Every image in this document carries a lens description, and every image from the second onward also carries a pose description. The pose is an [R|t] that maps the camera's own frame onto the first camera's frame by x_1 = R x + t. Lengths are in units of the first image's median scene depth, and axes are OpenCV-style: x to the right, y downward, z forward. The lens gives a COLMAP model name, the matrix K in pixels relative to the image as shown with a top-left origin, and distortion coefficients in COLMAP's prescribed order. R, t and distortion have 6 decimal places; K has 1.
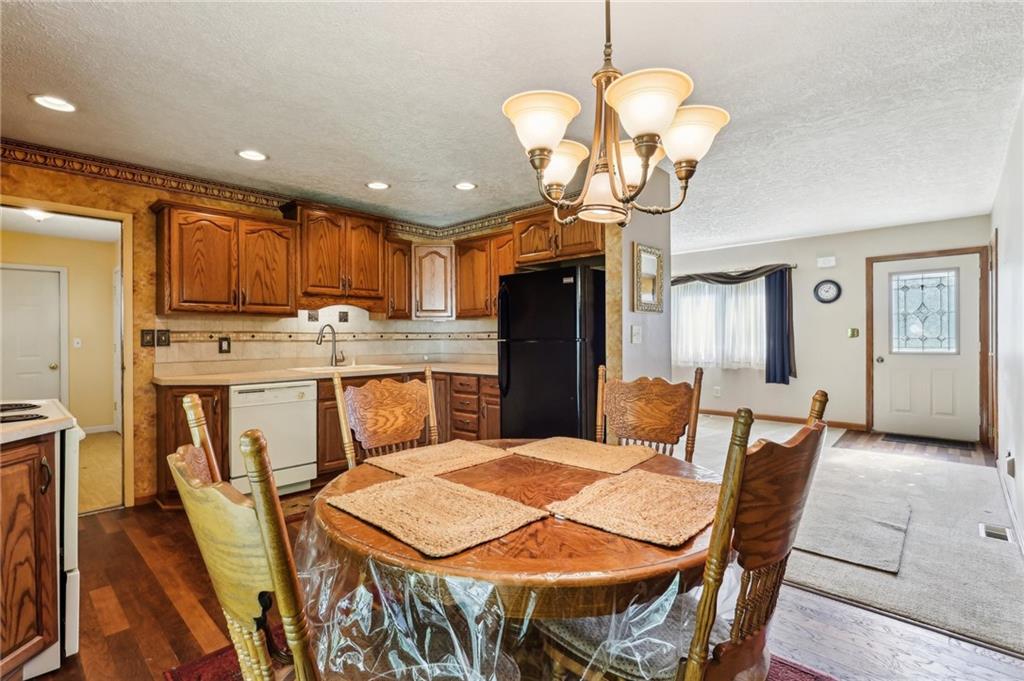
lens RADIAL K [[477.8, 0, 509.2], [0, 477.8, 337.4], [0, 0, 1]] dist [-0.009783, -0.000125]
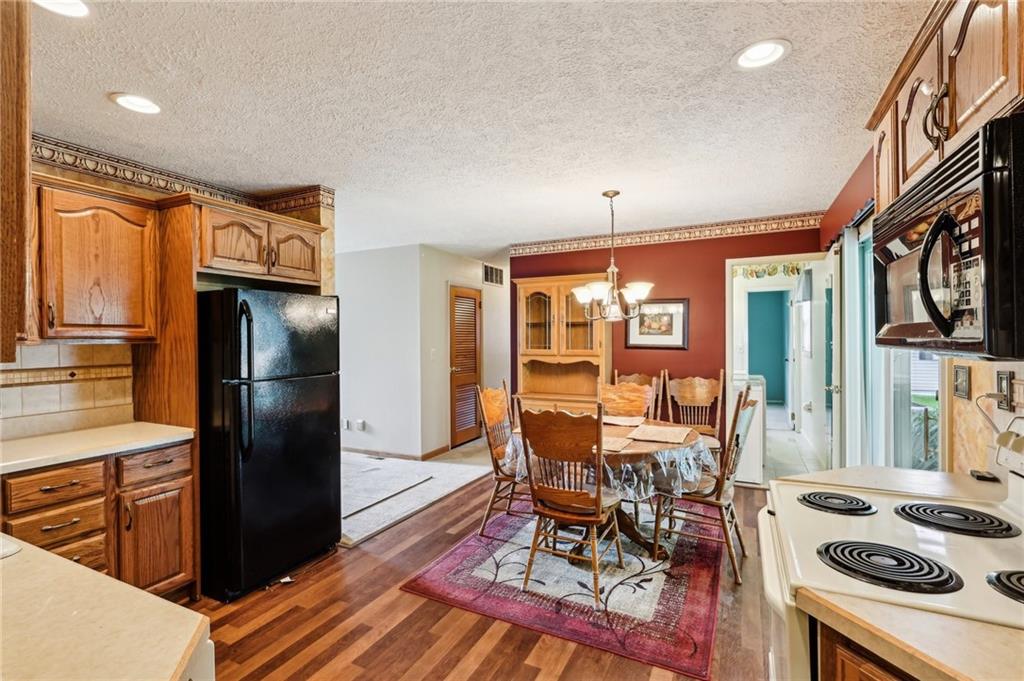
lens RADIAL K [[478.9, 0, 501.3], [0, 478.9, 339.5], [0, 0, 1]] dist [0.000163, 0.000565]
pose [[-0.282133, 0.005112, 0.959362, -0.729486], [0.008215, 0.999962, -0.002913, -0.046798], [-0.959340, 0.007059, -0.282164, 0.767685]]
